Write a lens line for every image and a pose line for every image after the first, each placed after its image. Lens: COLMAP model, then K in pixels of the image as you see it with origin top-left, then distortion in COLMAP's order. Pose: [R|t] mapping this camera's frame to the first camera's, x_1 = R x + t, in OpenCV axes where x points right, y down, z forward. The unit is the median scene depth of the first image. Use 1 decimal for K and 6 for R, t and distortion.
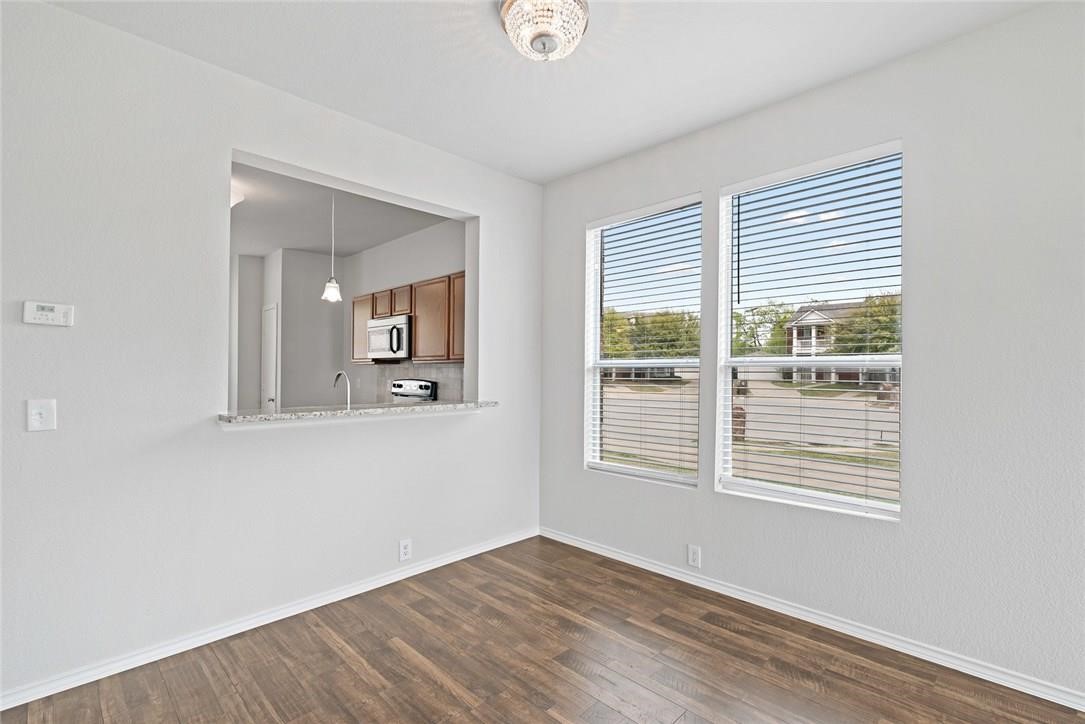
lens RADIAL K [[499.1, 0, 549.6], [0, 499.1, 366.5], [0, 0, 1]] dist [-0.002975, 0.001126]
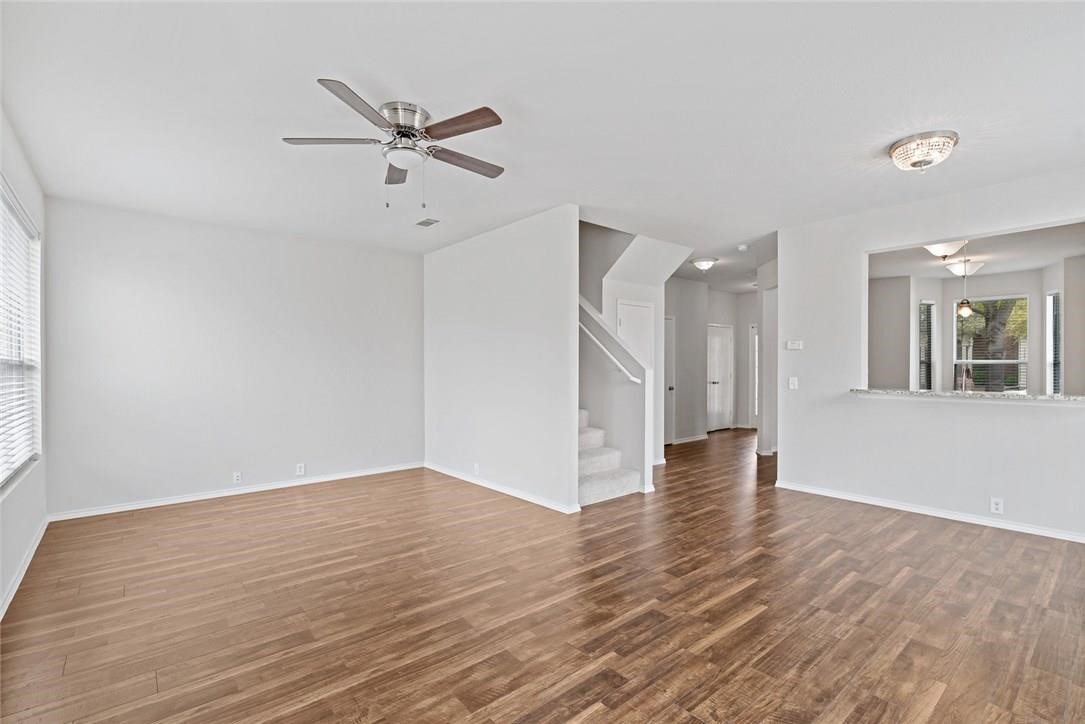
lens RADIAL K [[499.1, 0, 549.6], [0, 499.1, 366.5], [0, 0, 1]] dist [-0.002975, 0.001126]
pose [[-0.078446, -0.000997, -0.996918, 0.786835], [0.010334, 0.999945, -0.001813, -0.001078], [0.996865, -0.010444, -0.078432, -0.033523]]
